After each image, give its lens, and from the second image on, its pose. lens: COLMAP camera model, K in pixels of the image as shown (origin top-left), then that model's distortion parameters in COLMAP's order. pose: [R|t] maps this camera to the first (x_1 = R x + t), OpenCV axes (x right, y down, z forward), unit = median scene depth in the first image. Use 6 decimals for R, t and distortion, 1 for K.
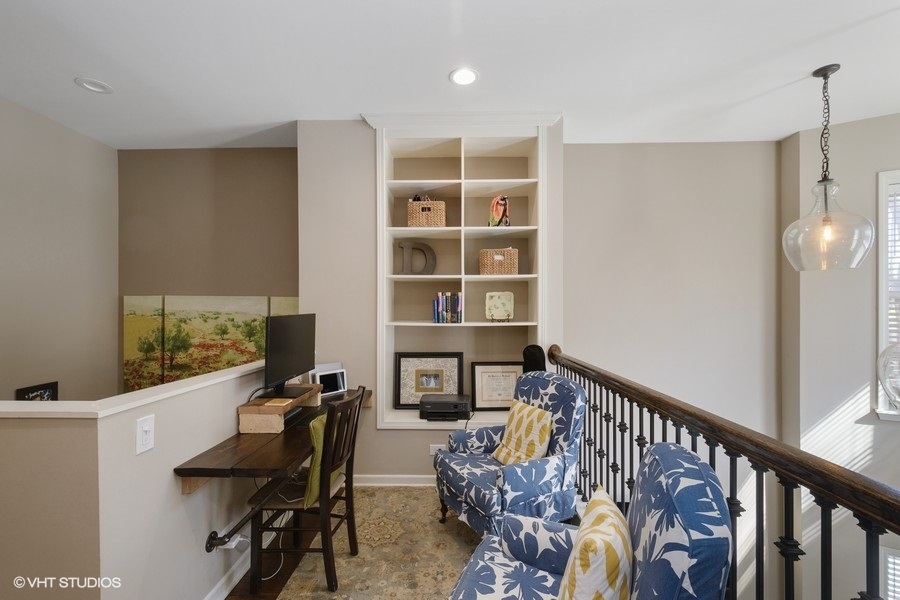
lens RADIAL K [[402.5, 0, 447.8], [0, 402.5, 308.7], [0, 0, 1]] dist [0.007366, -0.000276]
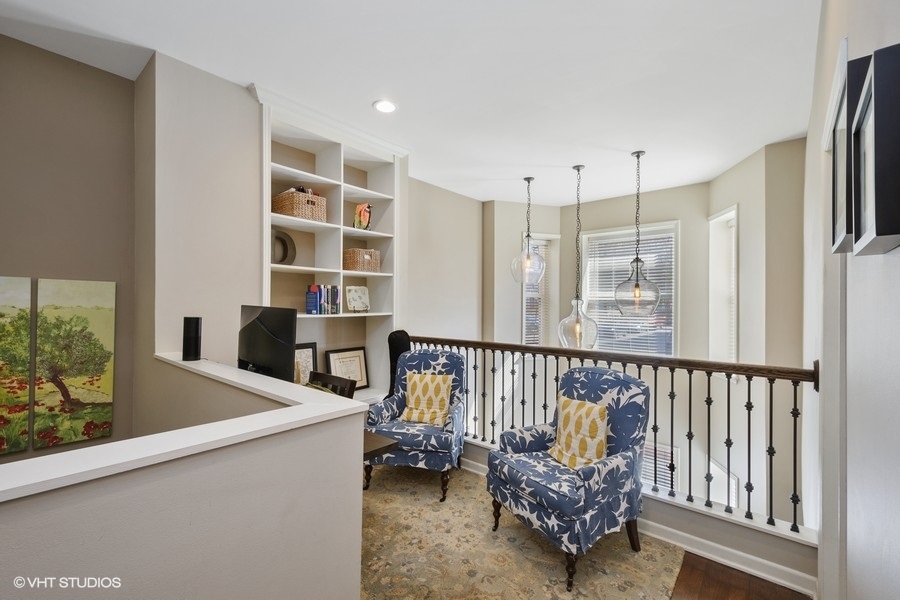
lens RADIAL K [[402.5, 0, 449.7], [0, 402.5, 299.3], [0, 0, 1]] dist [0.007366, -0.000276]
pose [[0.618682, 0.012580, 0.785541, -0.634657], [-0.011021, 0.999912, -0.007333, 0.000726], [-0.785564, -0.004121, 0.618767, 0.095025]]
